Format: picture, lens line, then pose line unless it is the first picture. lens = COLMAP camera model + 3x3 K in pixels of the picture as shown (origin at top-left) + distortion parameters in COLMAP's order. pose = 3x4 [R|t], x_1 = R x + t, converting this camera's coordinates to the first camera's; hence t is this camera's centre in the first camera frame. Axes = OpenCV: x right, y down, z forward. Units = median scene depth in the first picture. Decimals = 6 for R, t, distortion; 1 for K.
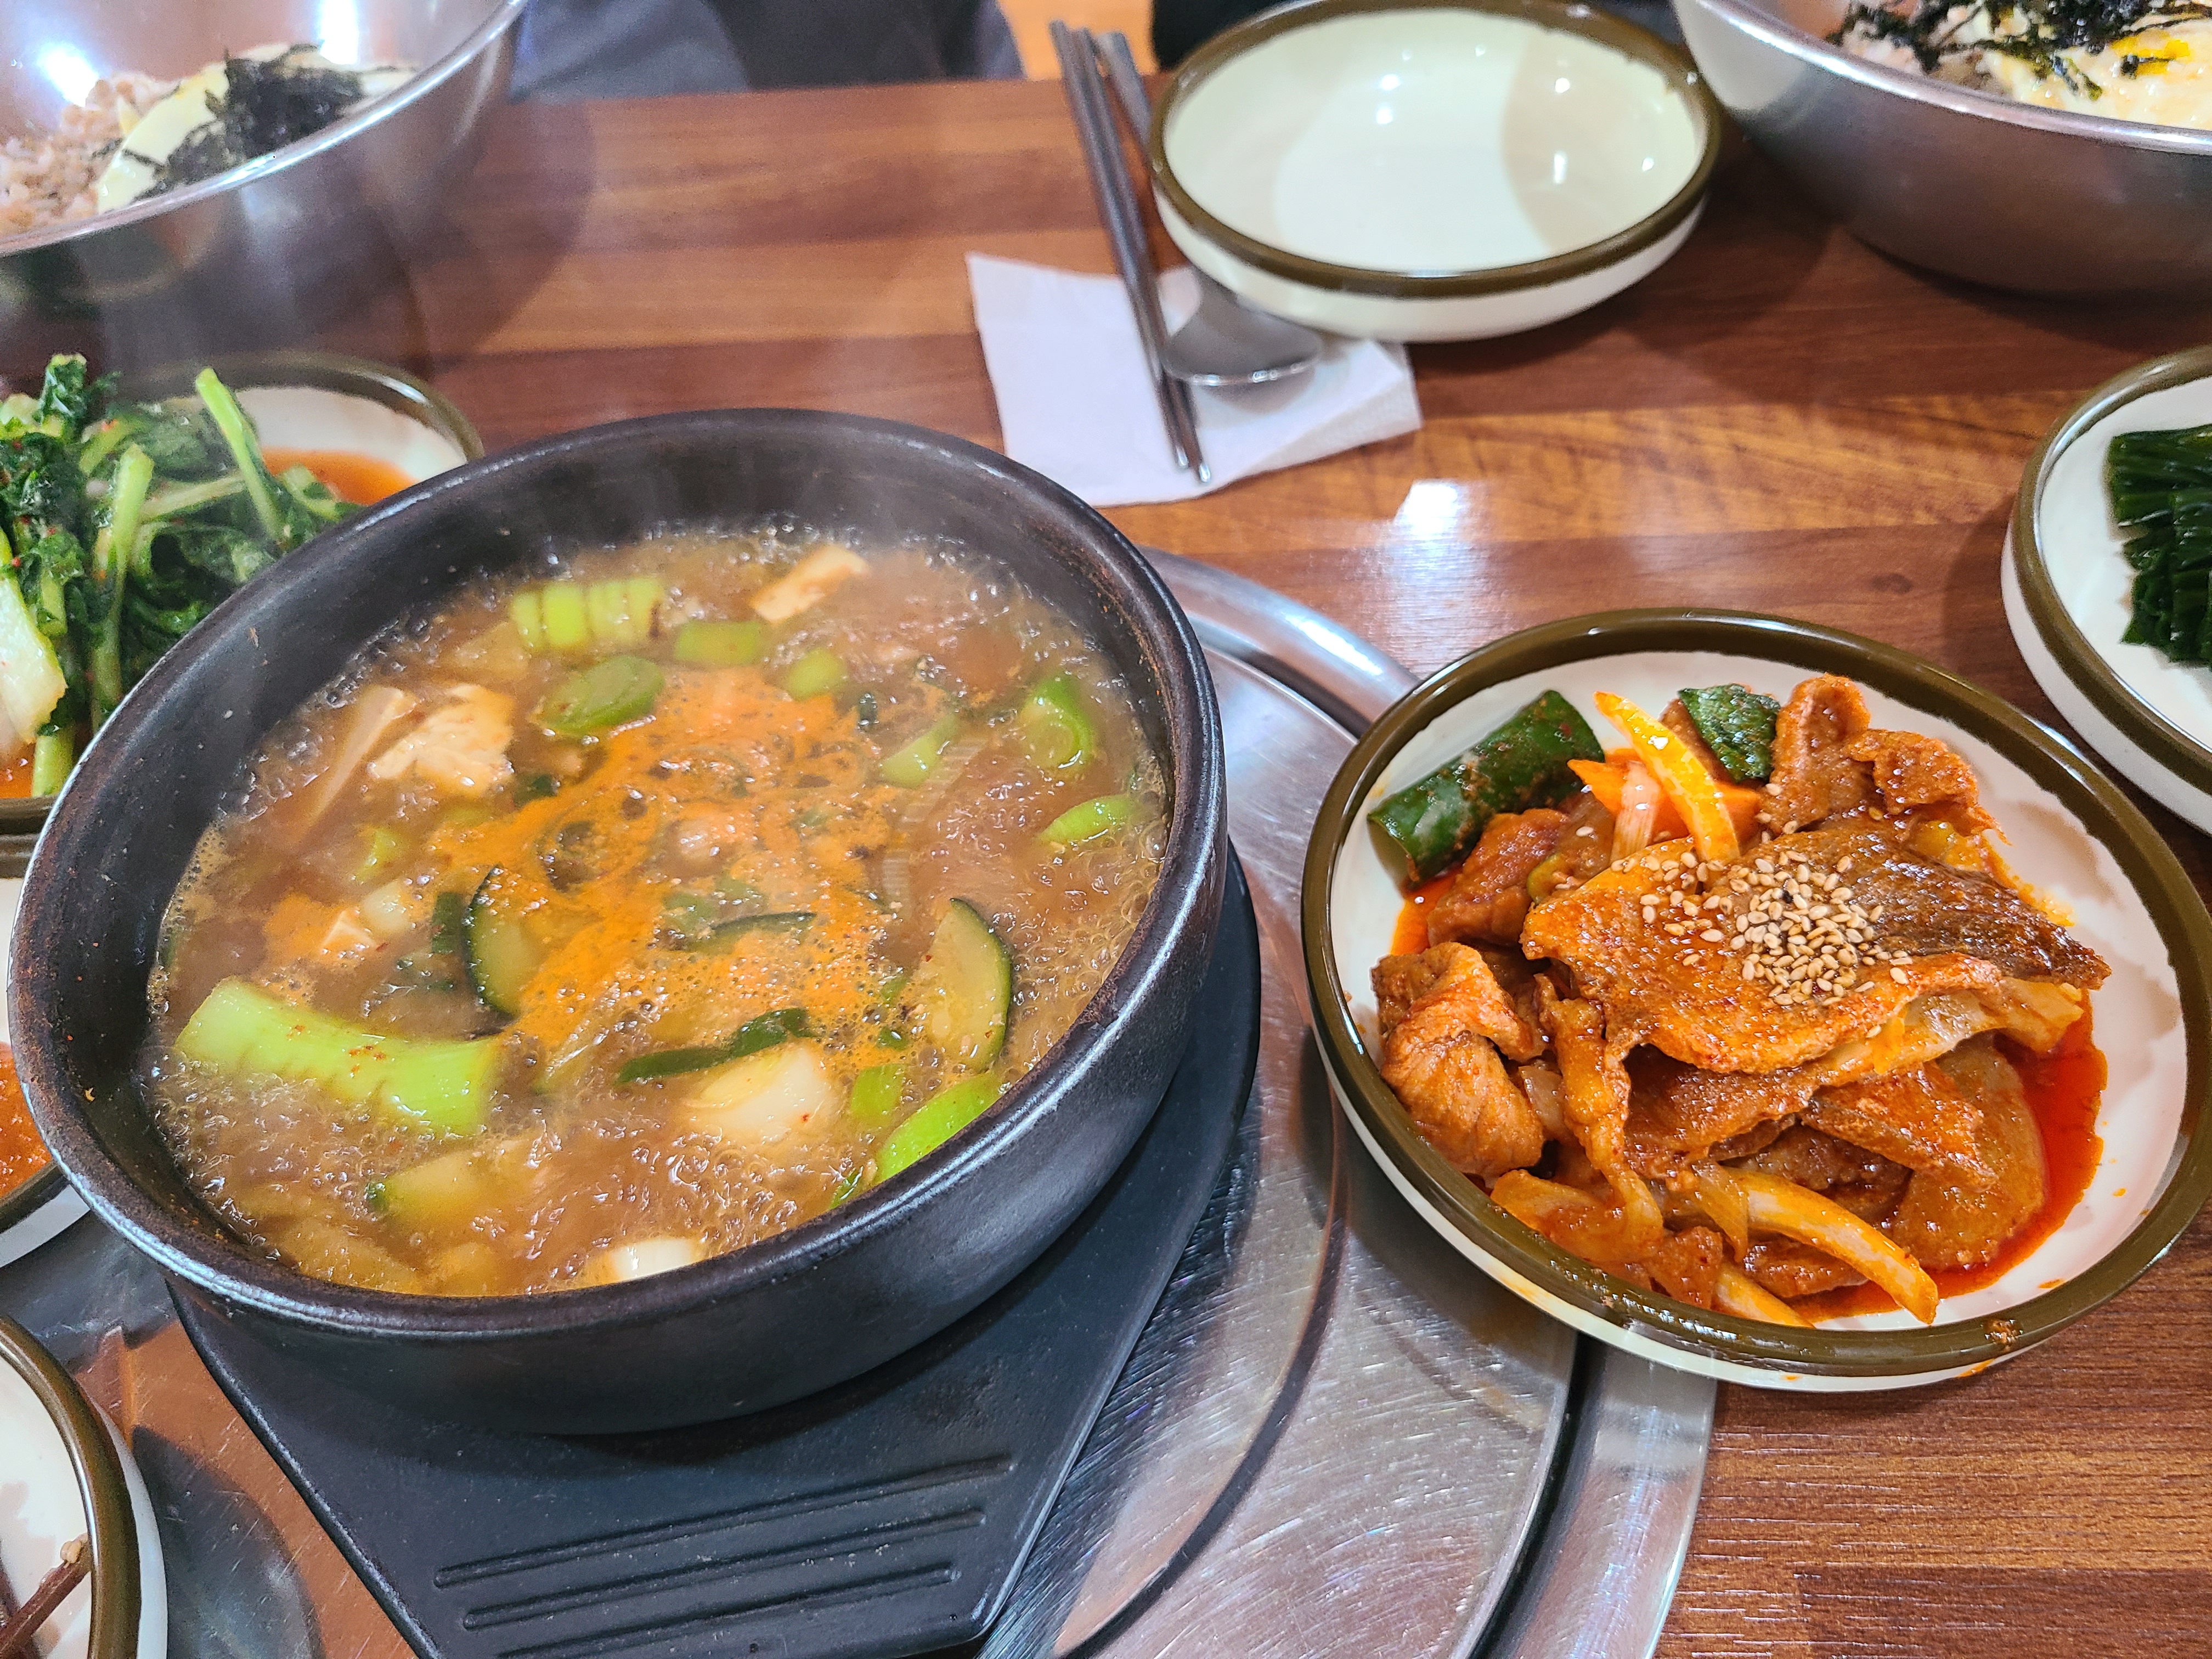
lens RADIAL K [[1678.7, 0, 1110.8], [0, 1678.7, 819.7], [0, 0, 1]] dist [0.015066, 0.008292]
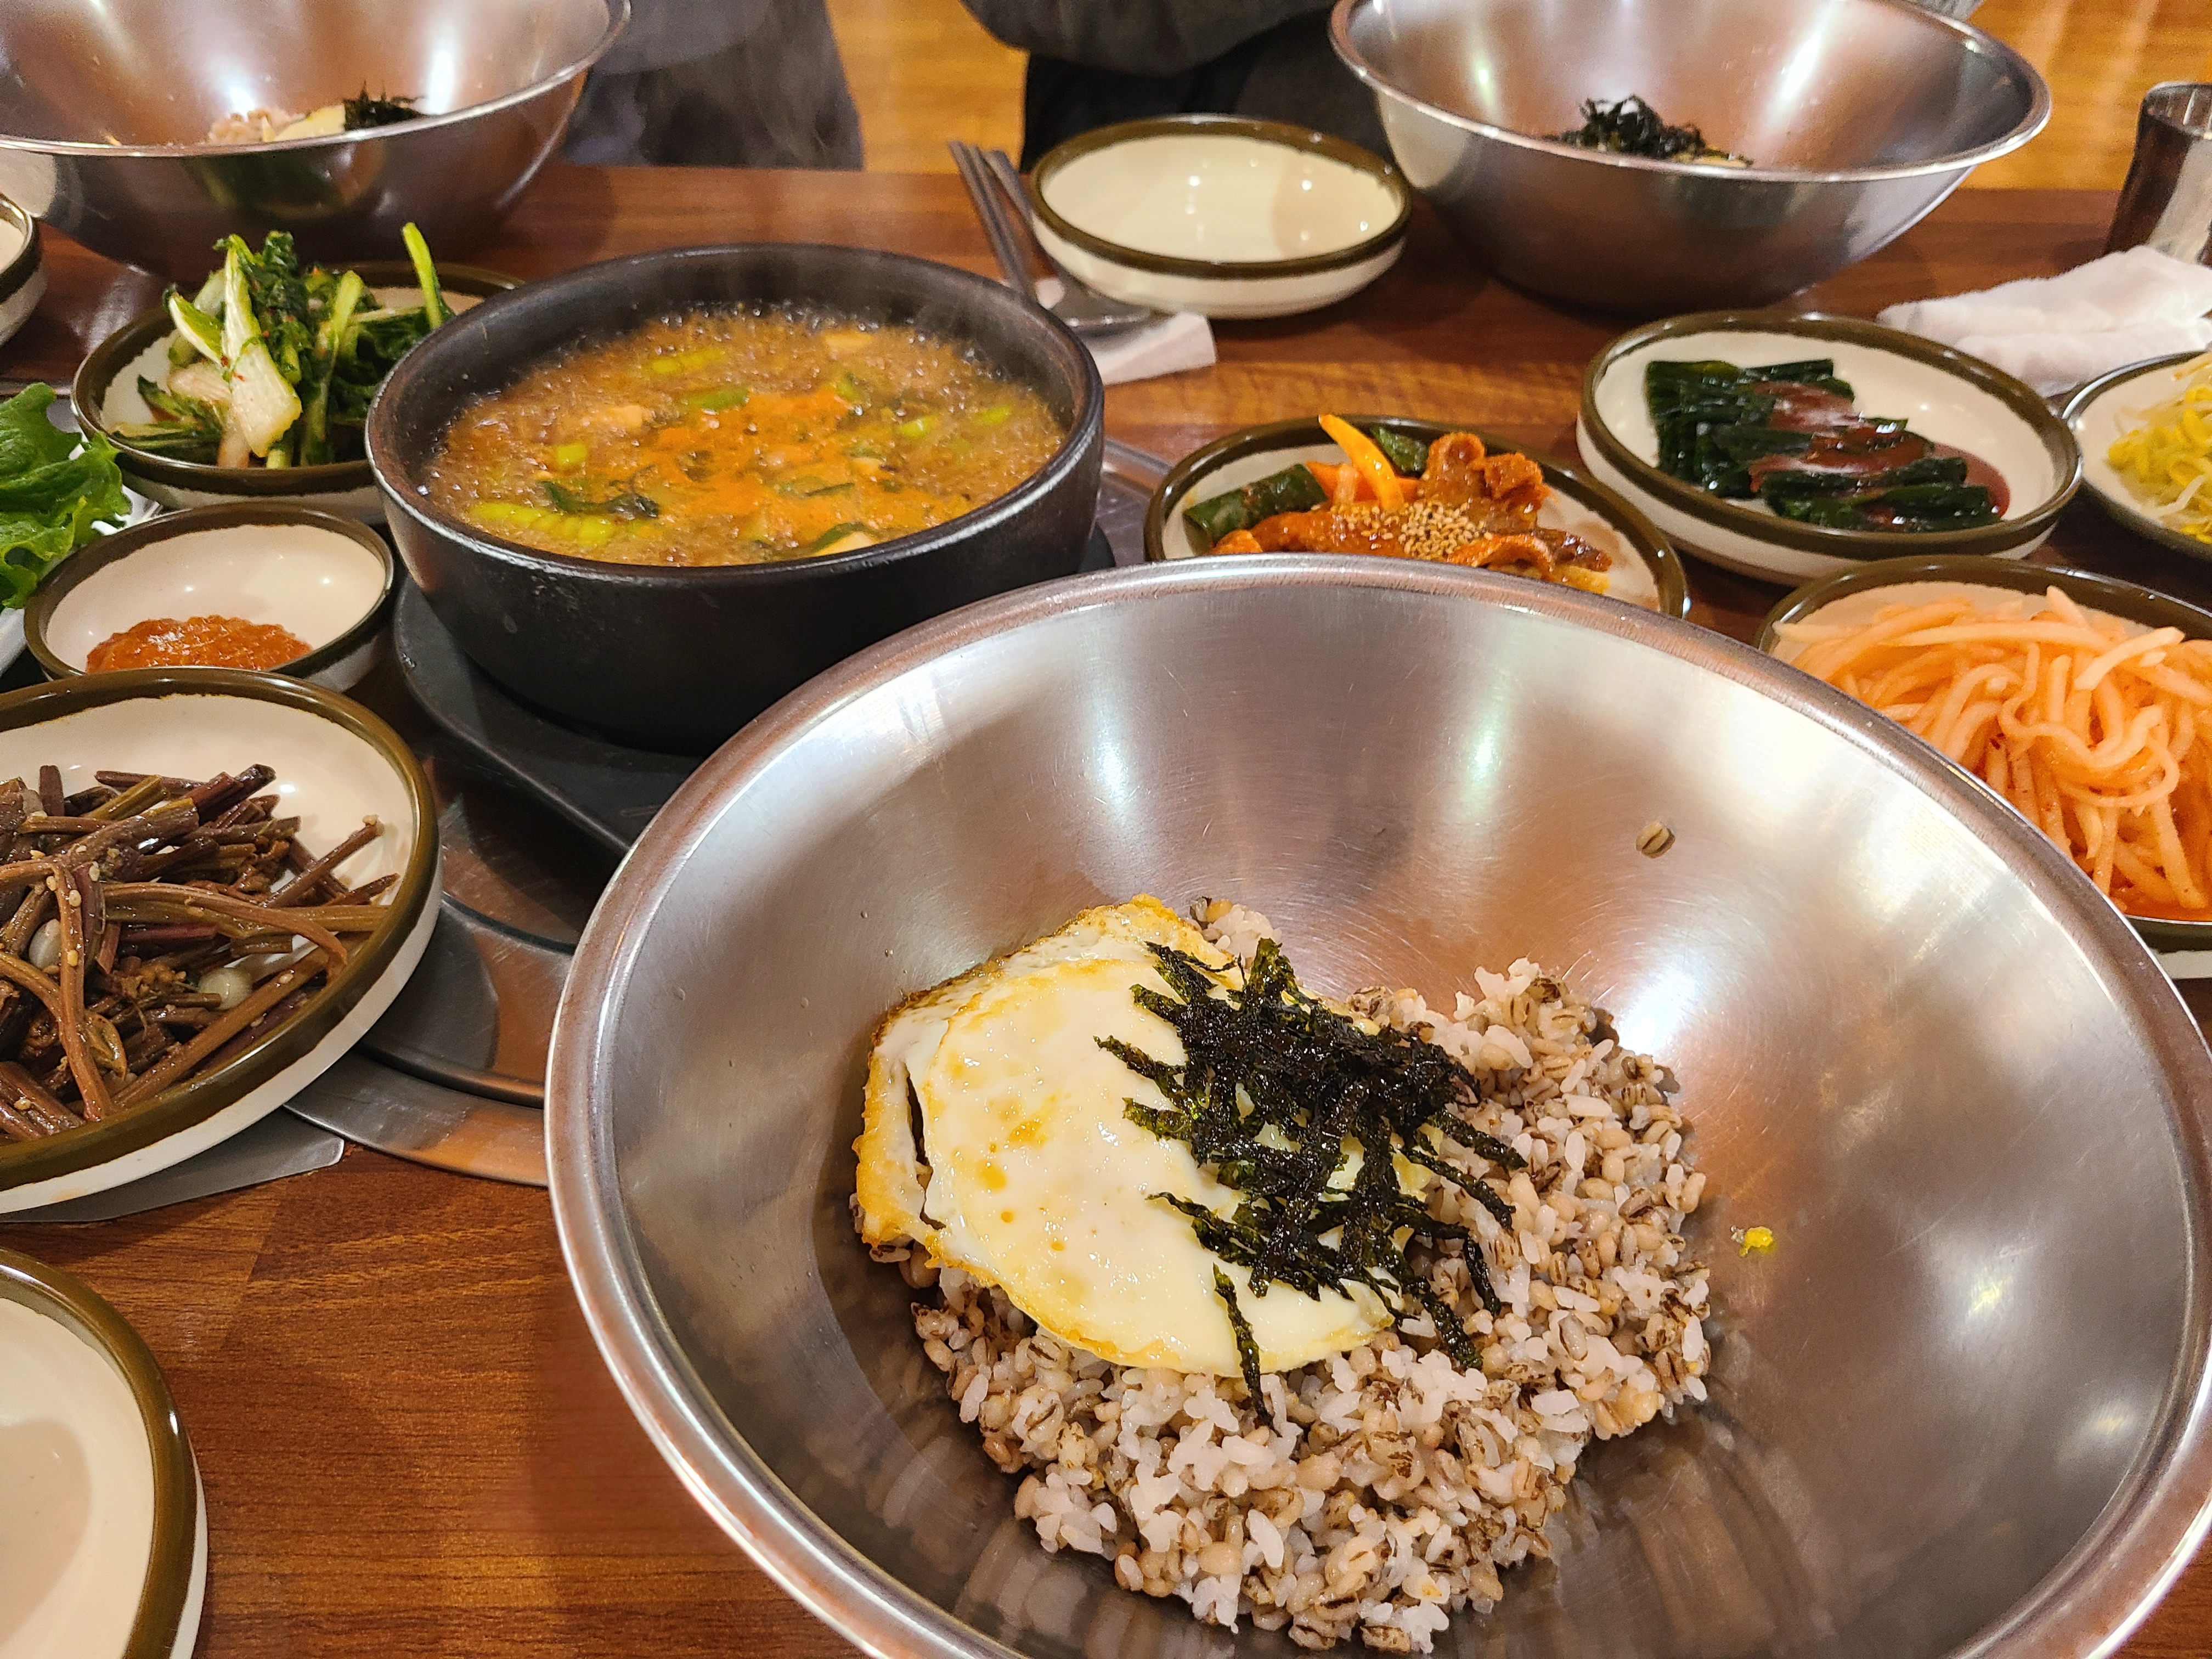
lens RADIAL K [[1678.7, 0, 1098.8], [0, 1678.7, 837.6], [0, 0, 1]] dist [0.015066, 0.008292]
pose [[0.993204, 0.030775, 0.112243, -0.073415], [-0.011936, 0.986256, -0.164796, 0.441158], [-0.115772, 0.162336, 0.979920, -0.382810]]
